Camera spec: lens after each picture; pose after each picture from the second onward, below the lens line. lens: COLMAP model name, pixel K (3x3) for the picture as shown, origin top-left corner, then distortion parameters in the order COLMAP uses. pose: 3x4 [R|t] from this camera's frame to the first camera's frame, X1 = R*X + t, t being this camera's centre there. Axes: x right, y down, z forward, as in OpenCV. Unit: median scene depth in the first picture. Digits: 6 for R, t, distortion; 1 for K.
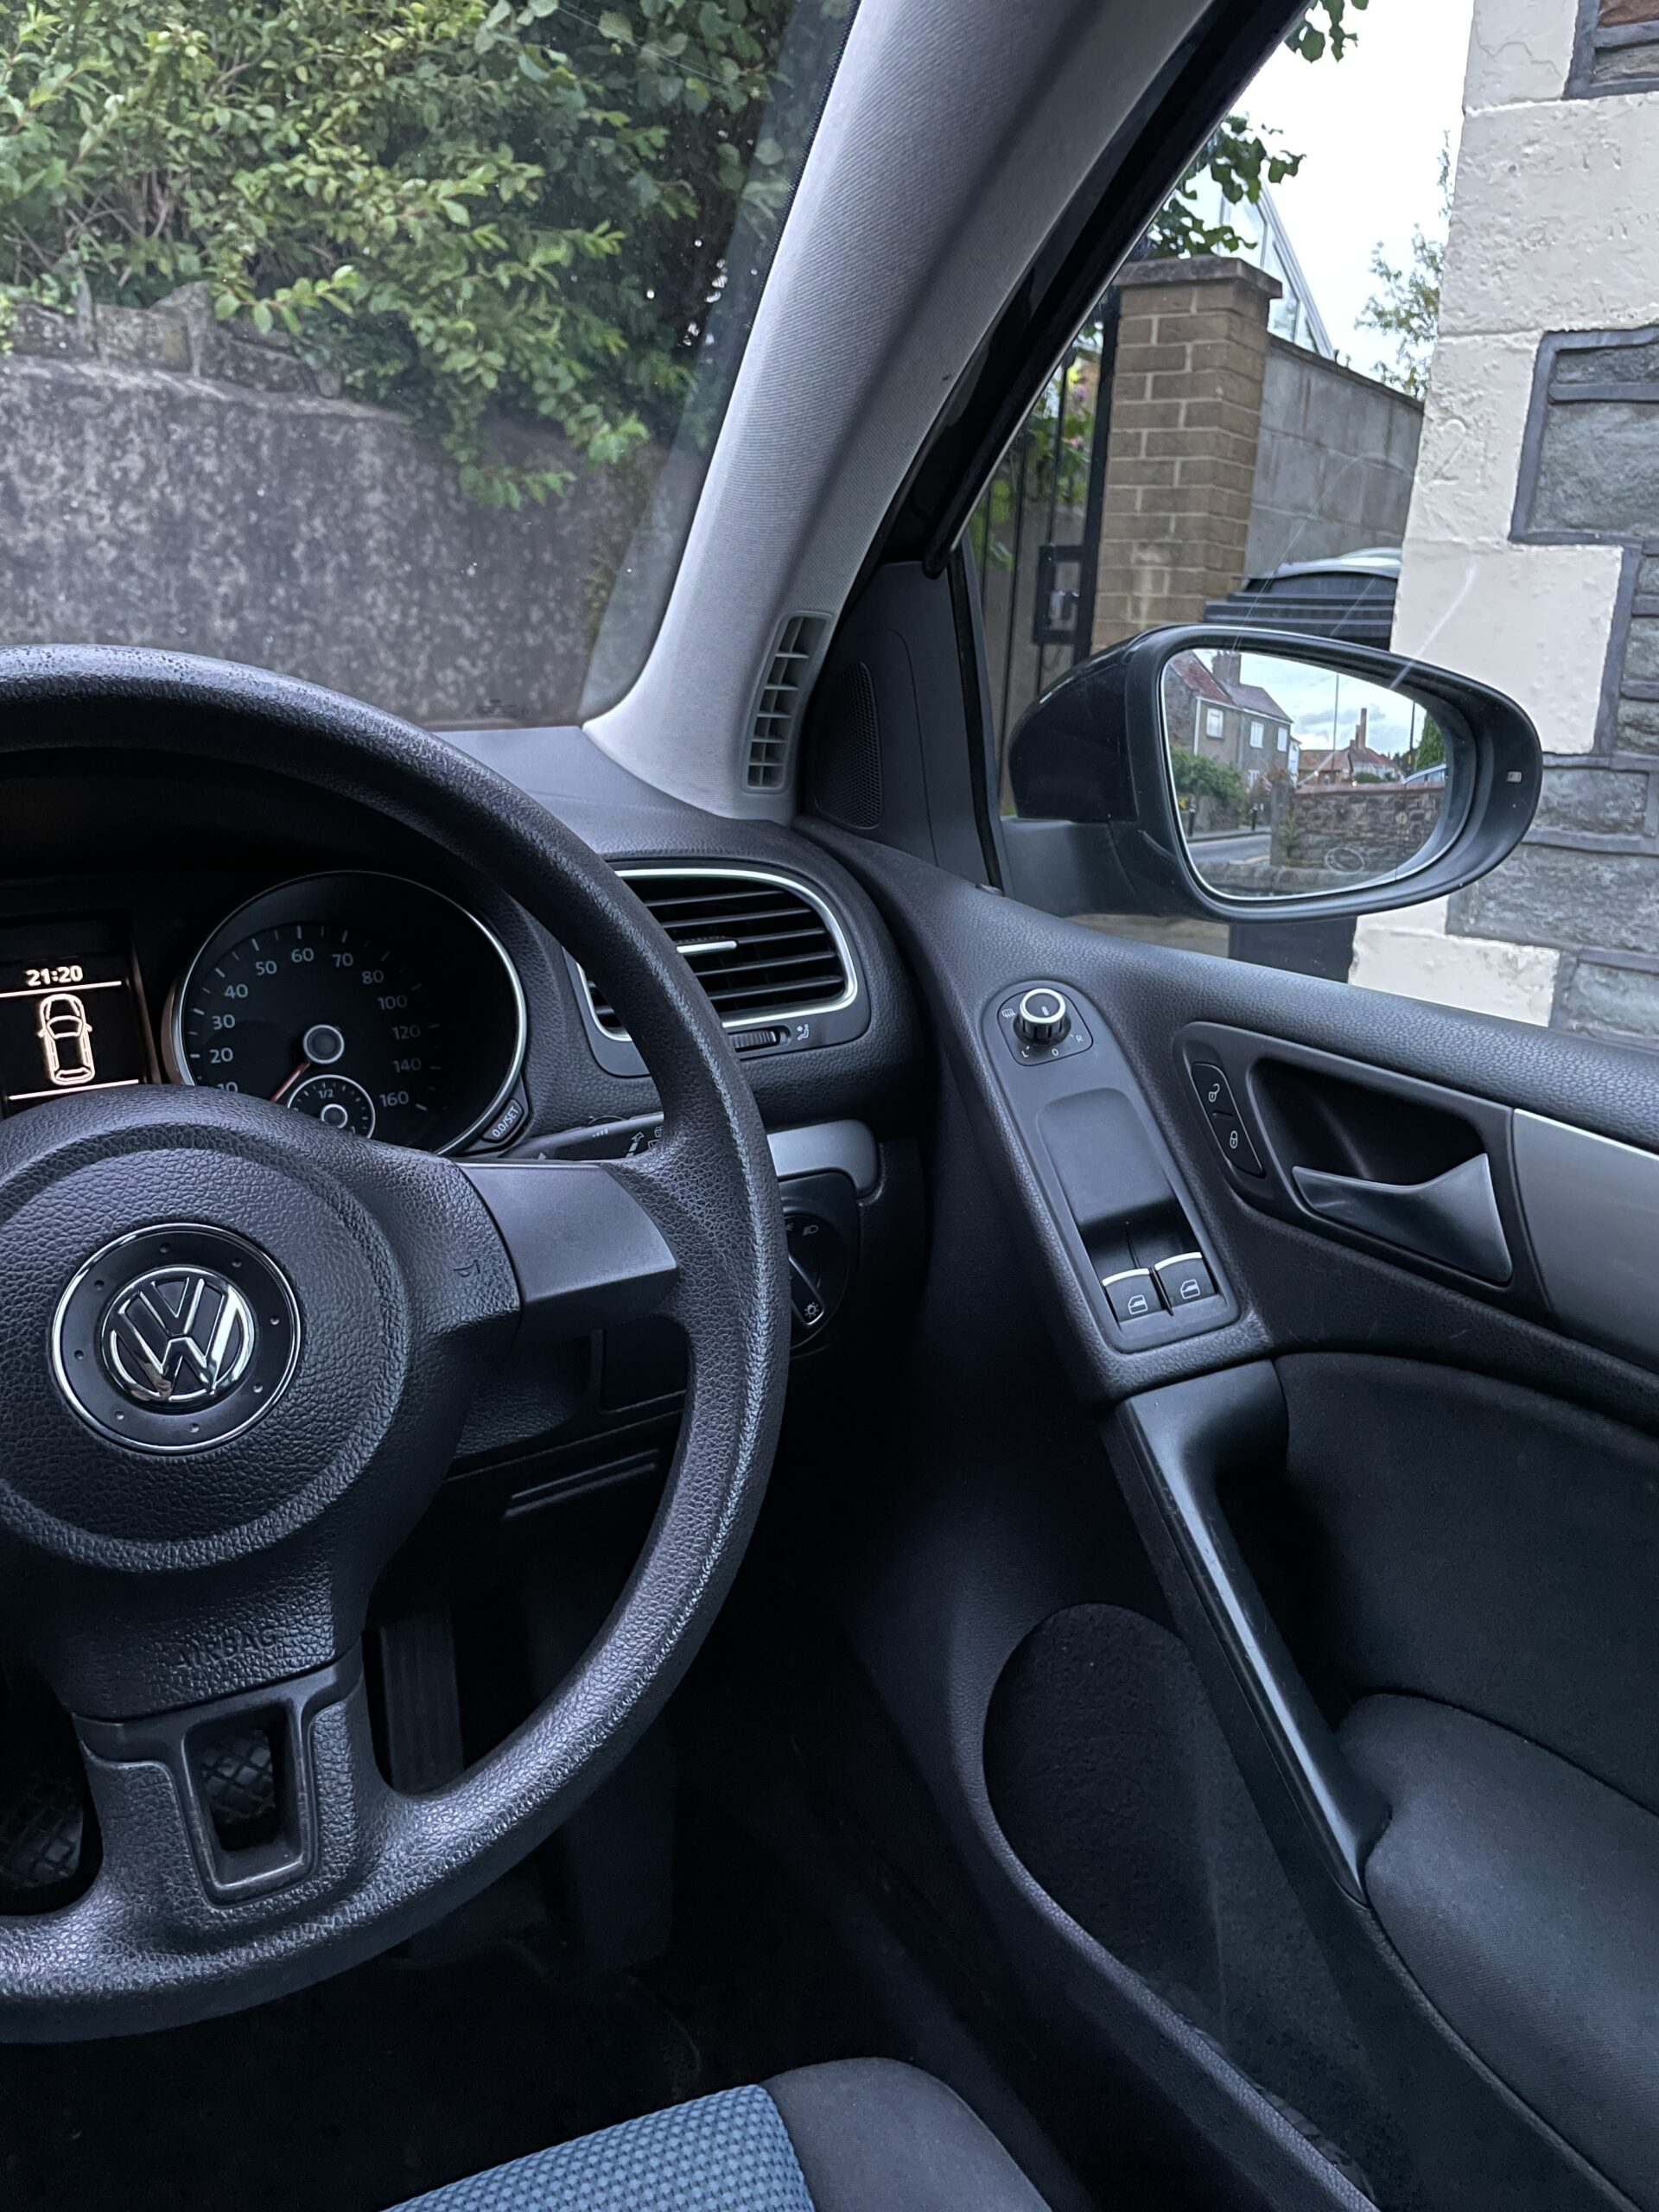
lens RADIAL K [[1682.6, 0, 836.1], [0, 1682.6, 1104.1], [0, 0, 1]] dist [0.089162, -0.116313]
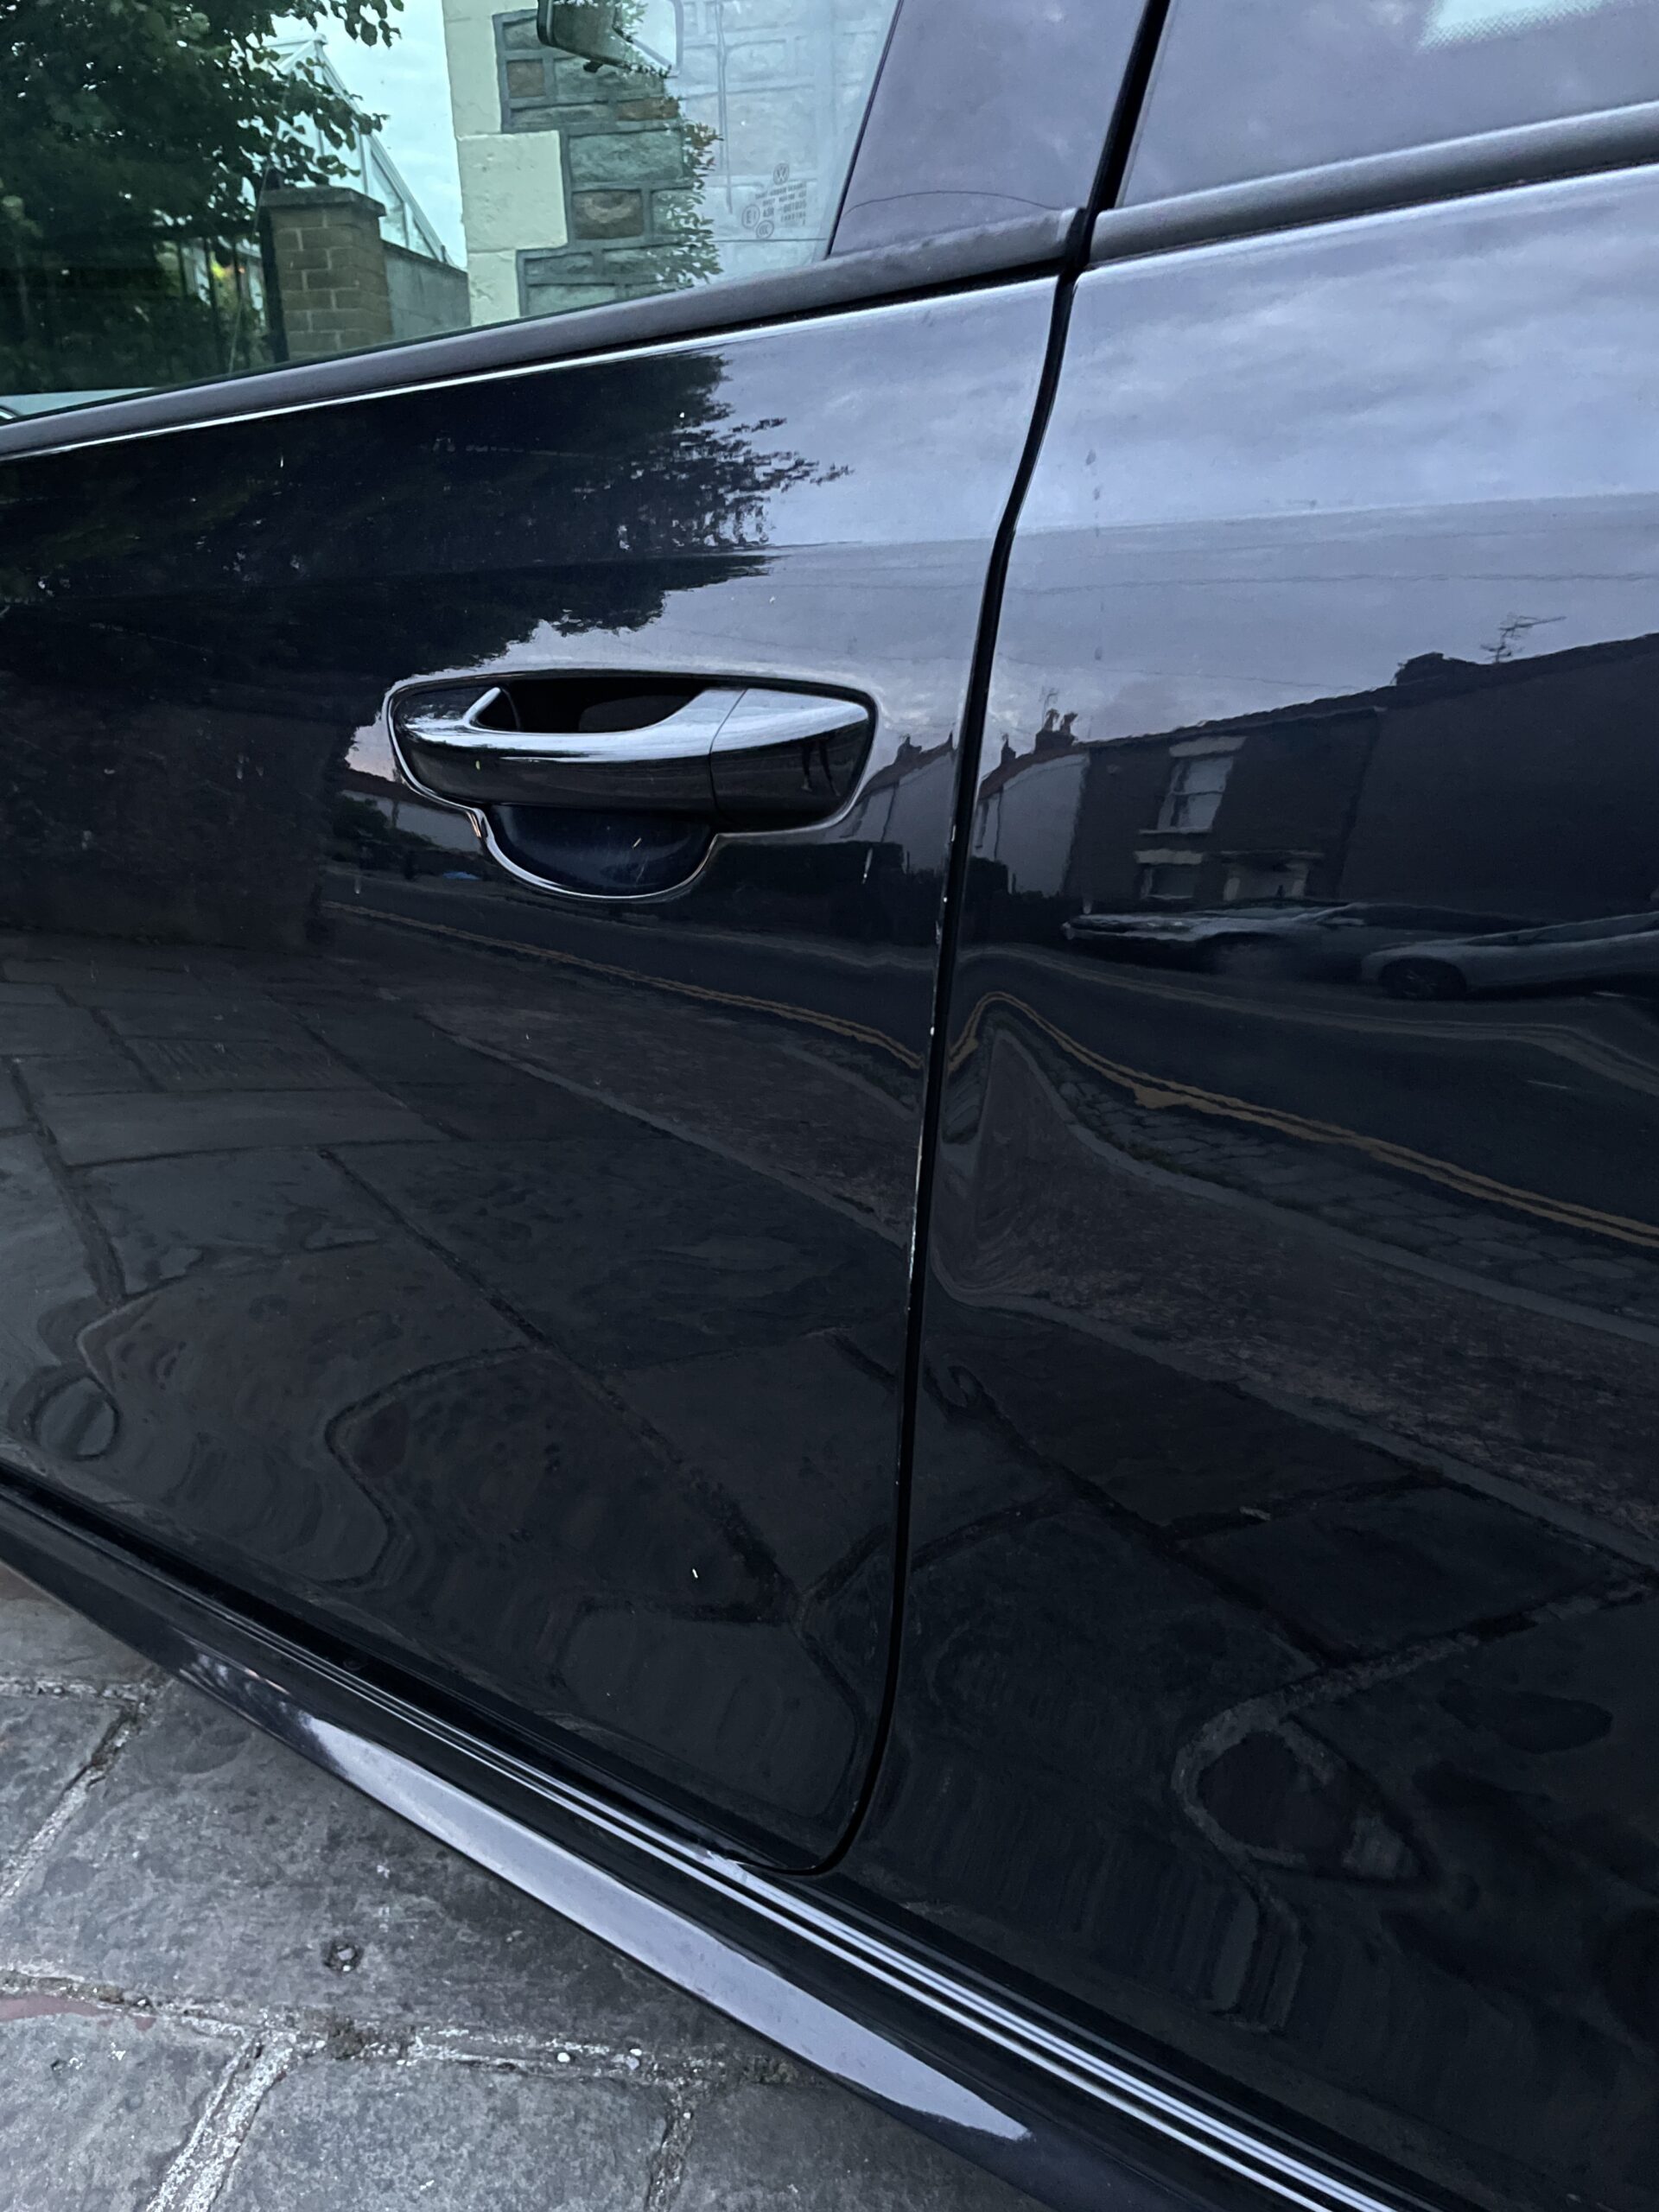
lens RADIAL K [[1682.6, 0, 826.1], [0, 1682.6, 1099.3], [0, 0, 1]] dist [0.089162, -0.116313]
pose [[0.898298, -0.211415, 0.385180, -0.117308], [0.191772, 0.977376, 0.089214, 0.196164], [-0.395327, -0.006274, 0.918519, -0.470571]]
